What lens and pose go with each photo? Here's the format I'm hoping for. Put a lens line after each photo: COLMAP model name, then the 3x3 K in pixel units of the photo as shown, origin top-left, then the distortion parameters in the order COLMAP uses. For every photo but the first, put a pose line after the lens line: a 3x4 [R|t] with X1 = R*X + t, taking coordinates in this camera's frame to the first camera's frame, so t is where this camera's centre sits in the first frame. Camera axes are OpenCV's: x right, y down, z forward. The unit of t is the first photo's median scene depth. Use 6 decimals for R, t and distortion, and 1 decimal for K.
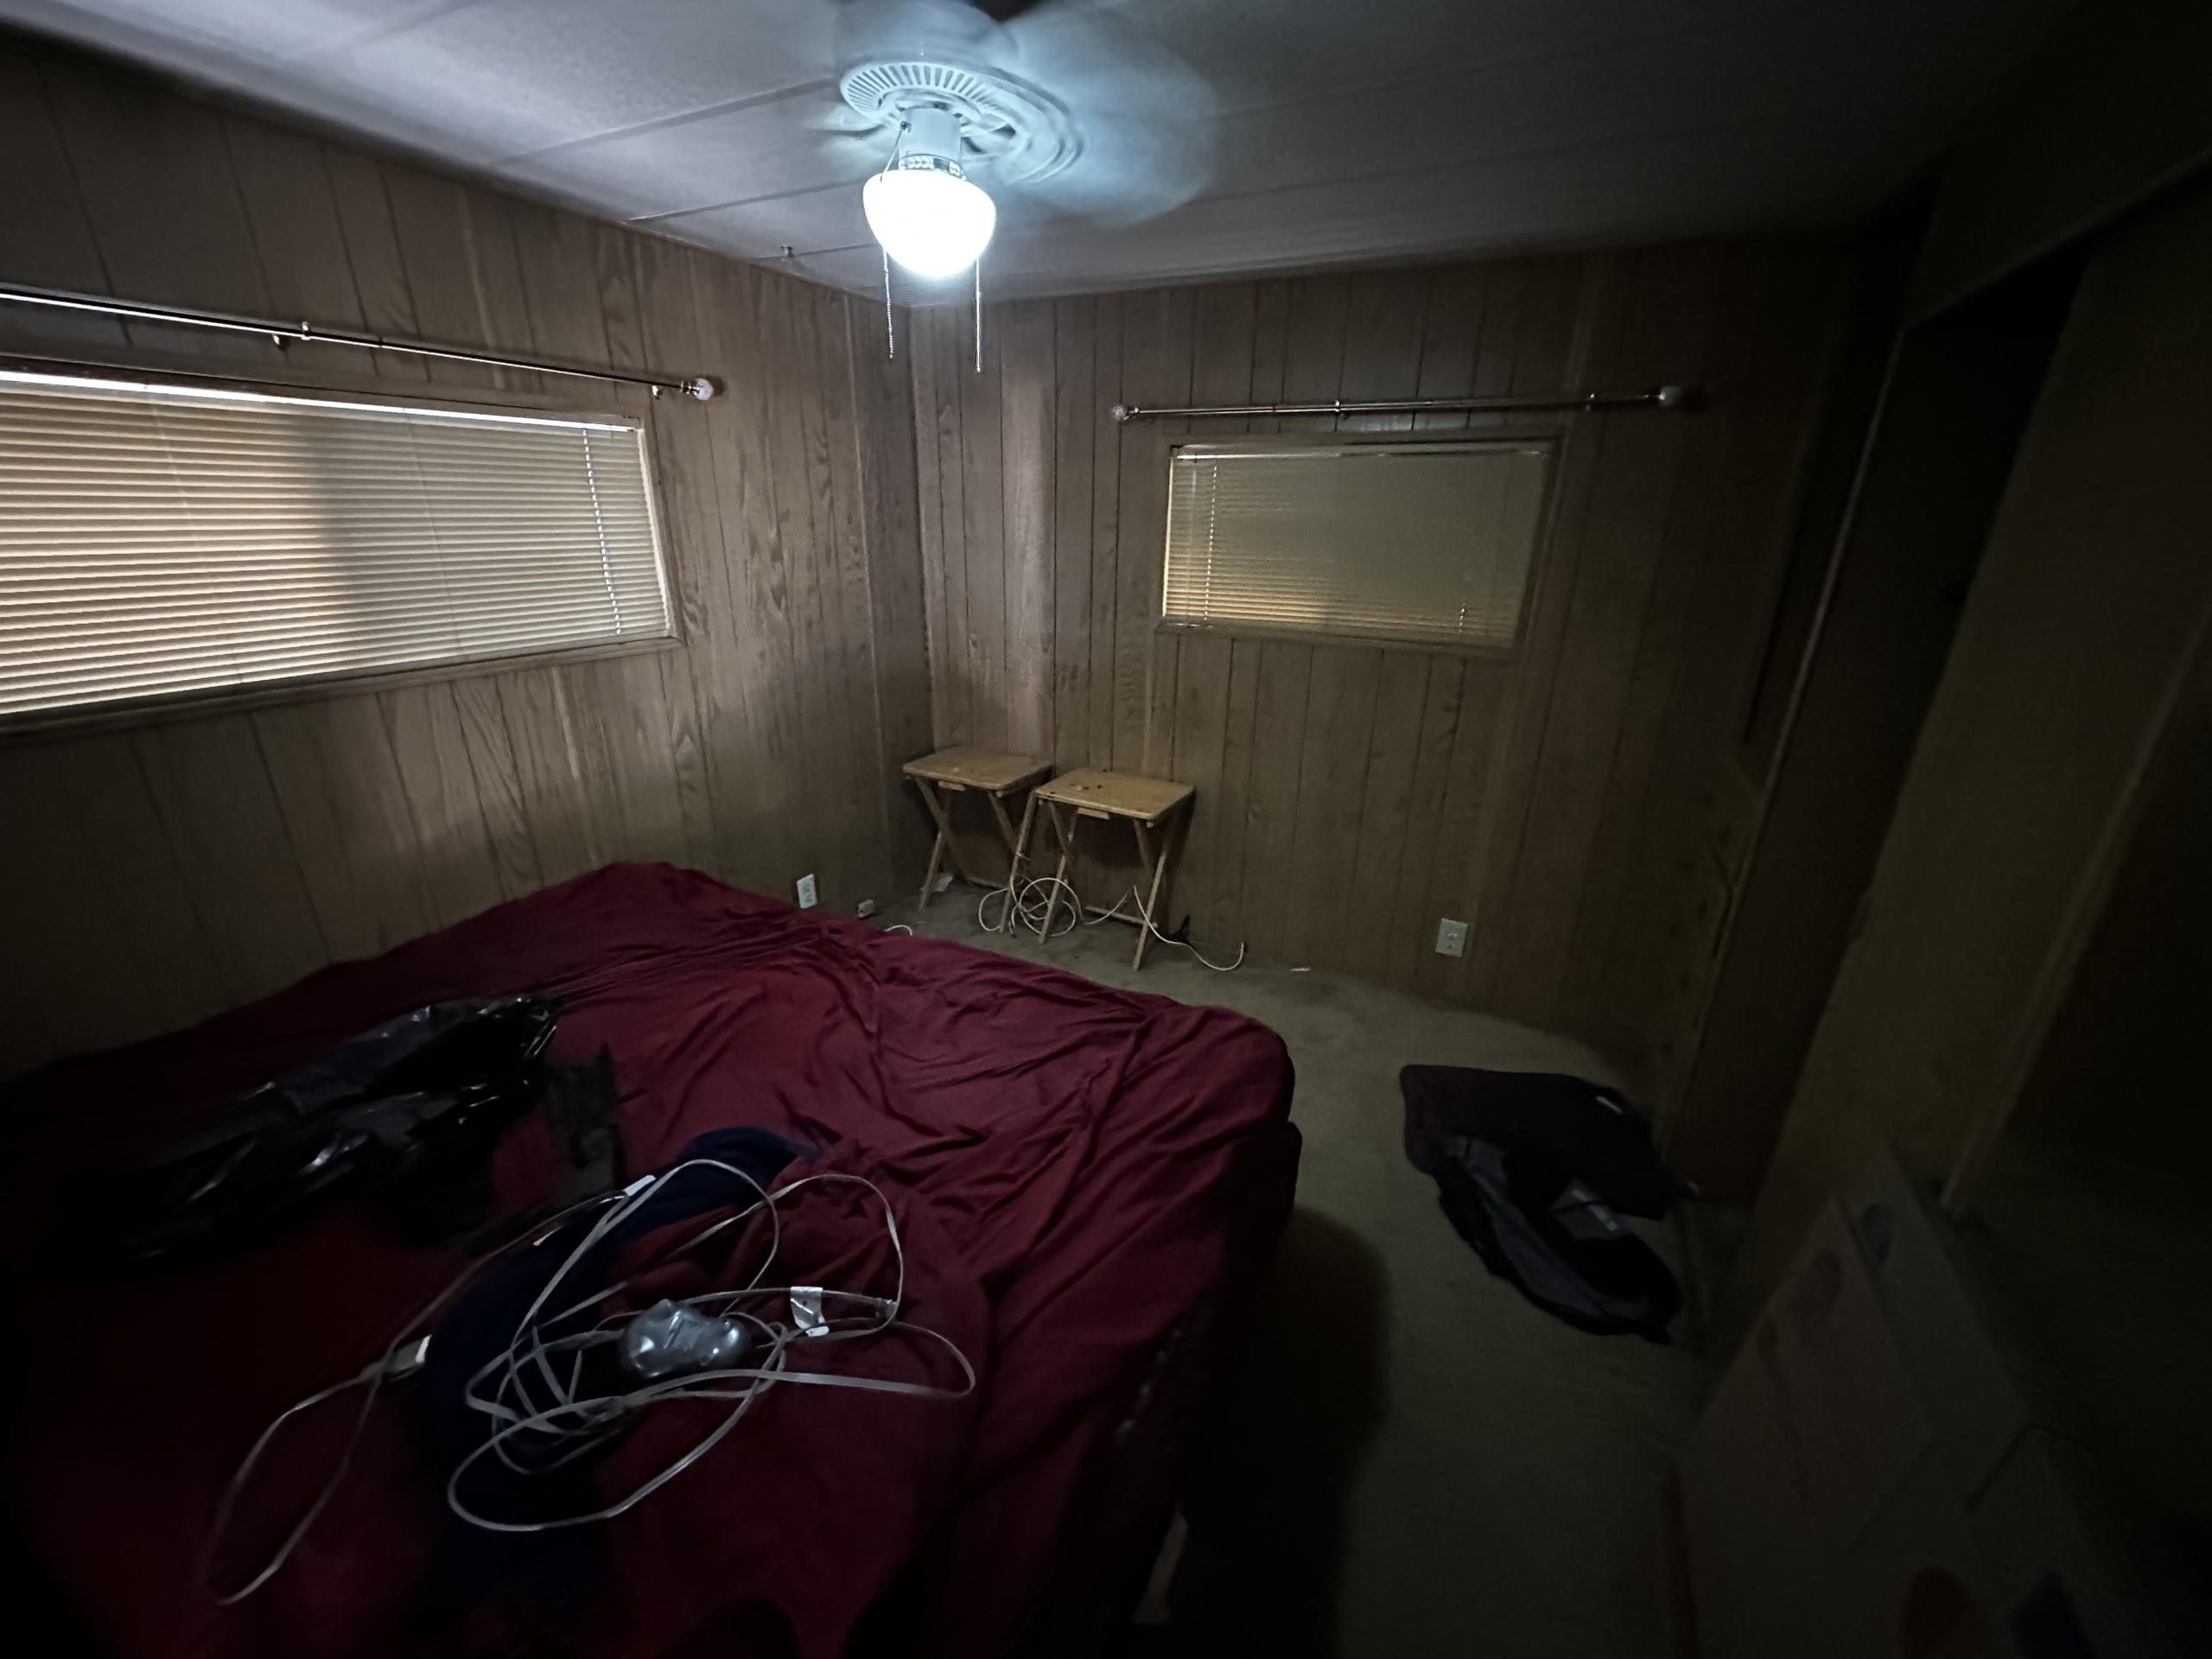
lens RADIAL K [[881.7, 0, 1107.3], [0, 881.7, 827.6], [0, 0, 1]] dist [-0.002204, 0.001573]
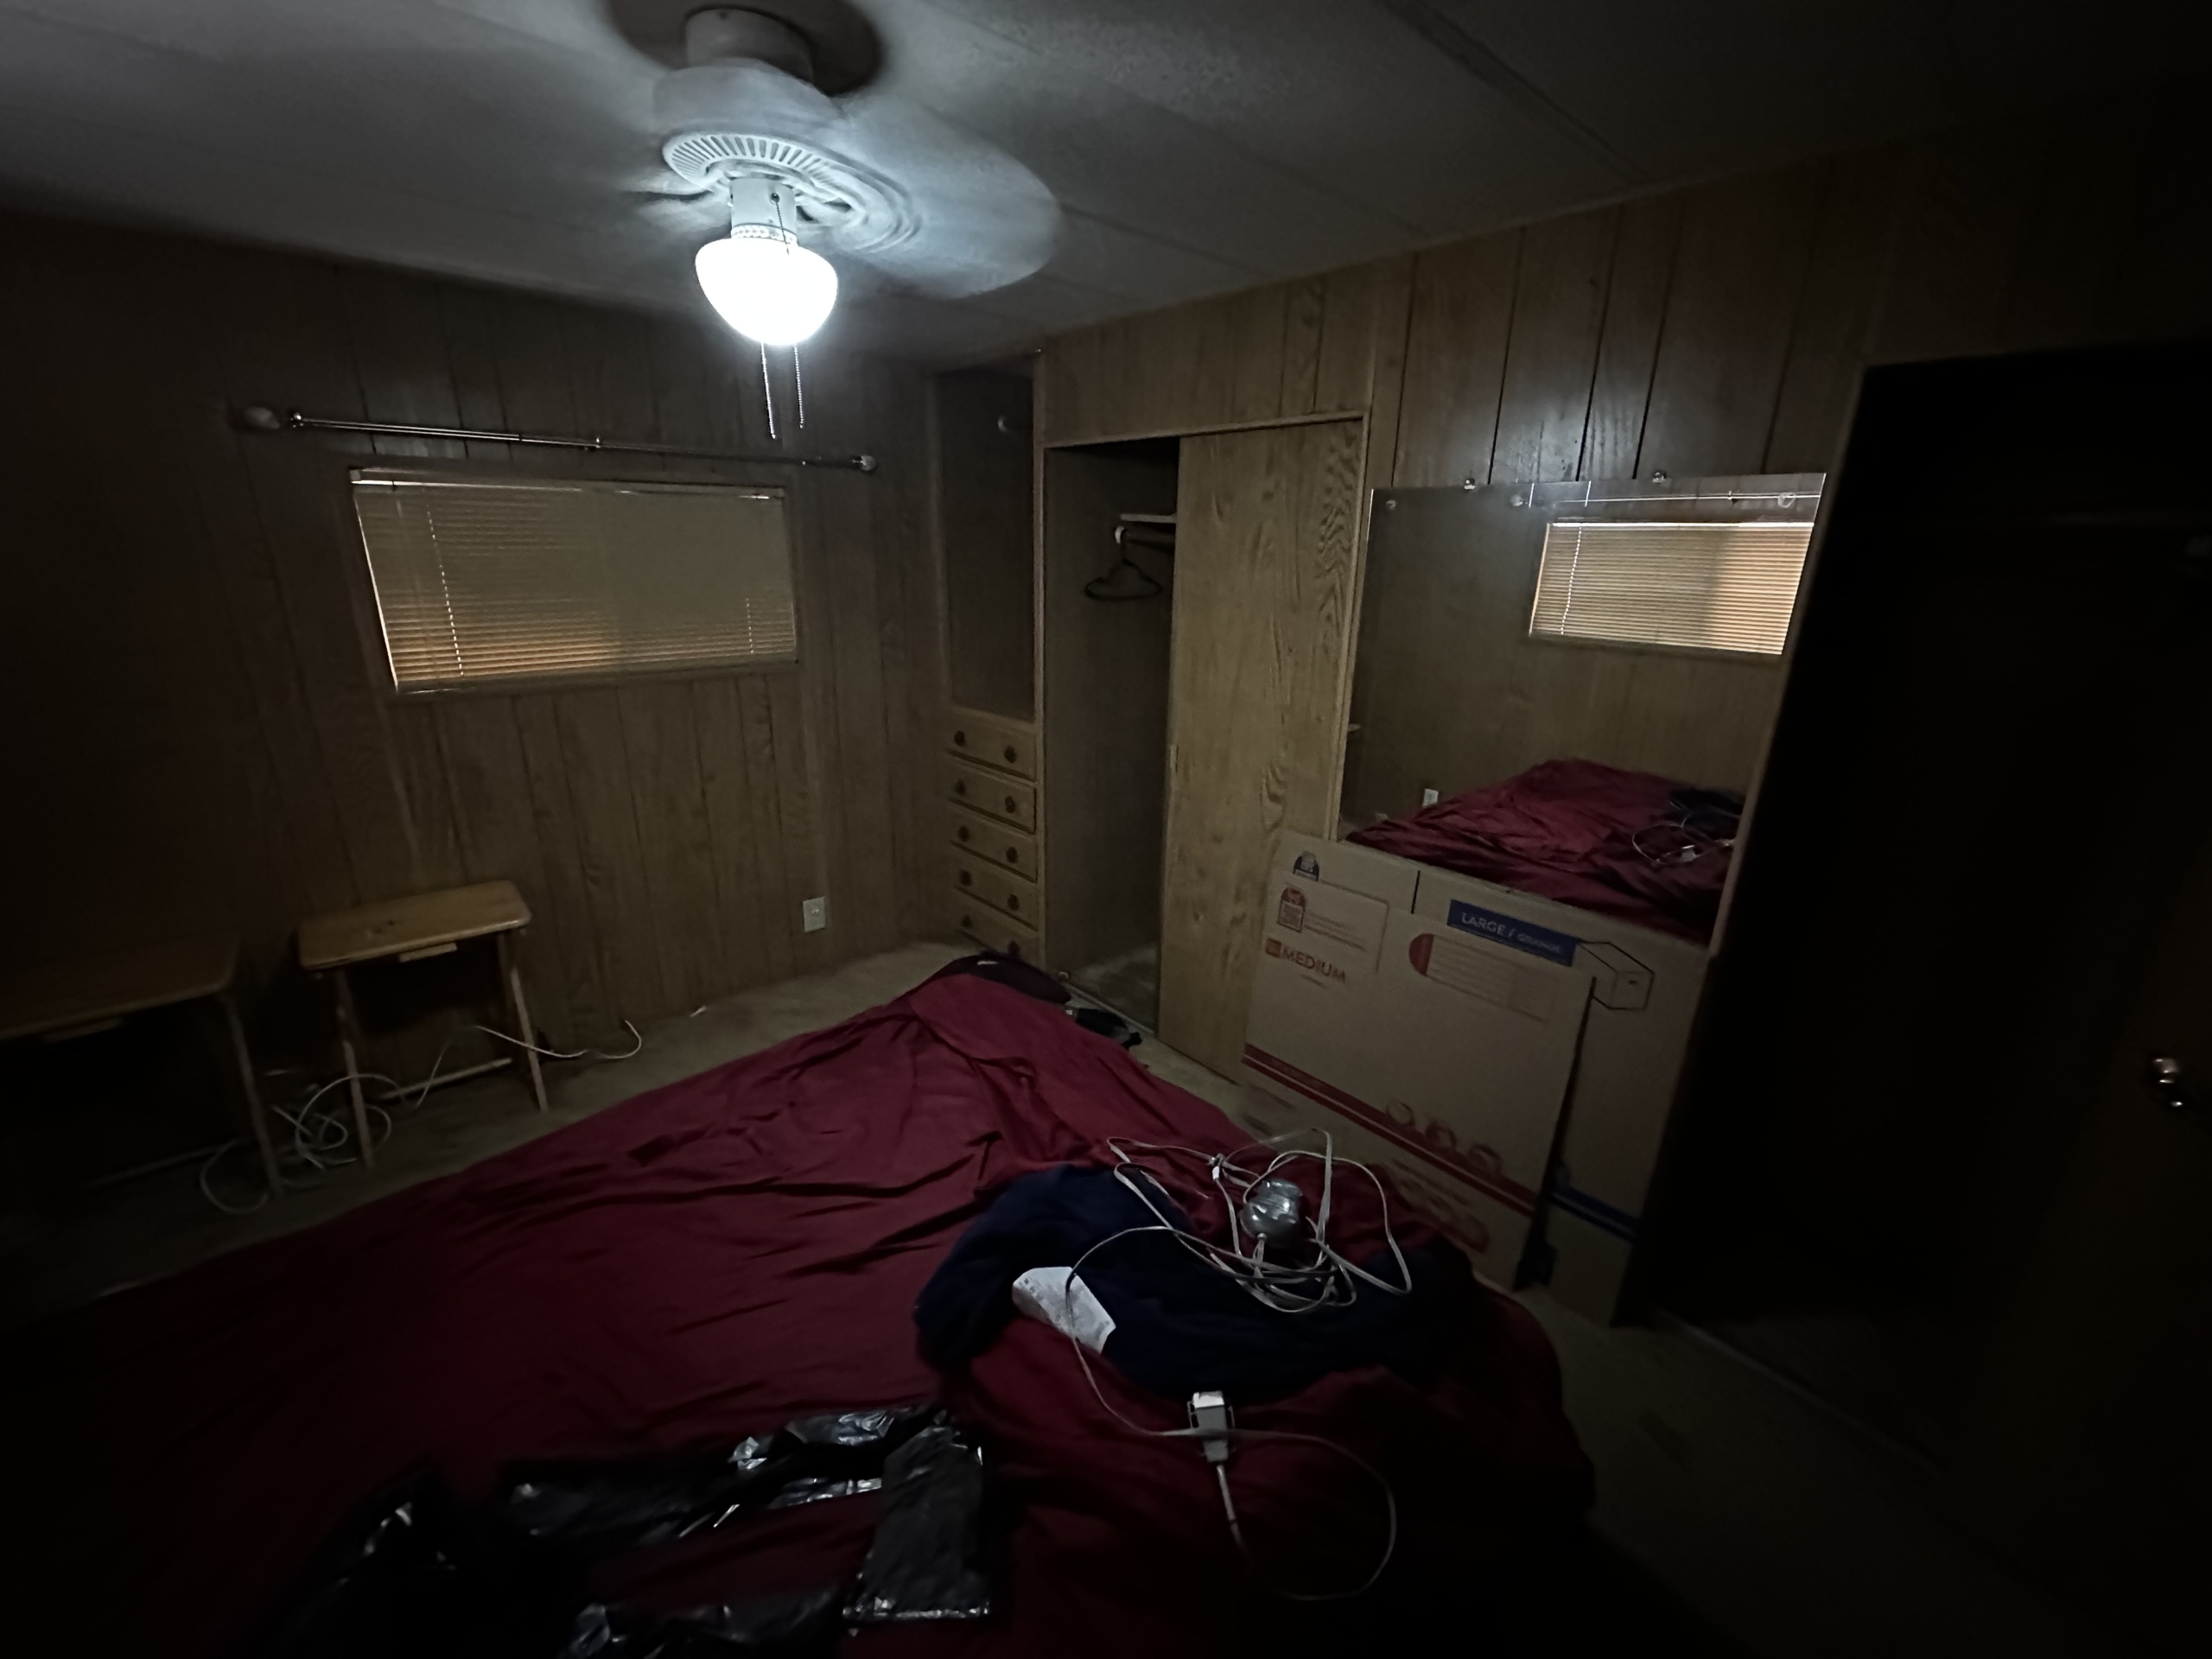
lens RADIAL K [[881.7, 0, 1107.3], [0, 881.7, 827.6], [0, 0, 1]] dist [-0.002204, 0.001573]
pose [[0.361570, -0.302620, 0.881866, -0.447289], [0.310005, 0.931064, 0.192399, -0.082686], [-0.879298, 0.203817, 0.430458, 0.150510]]
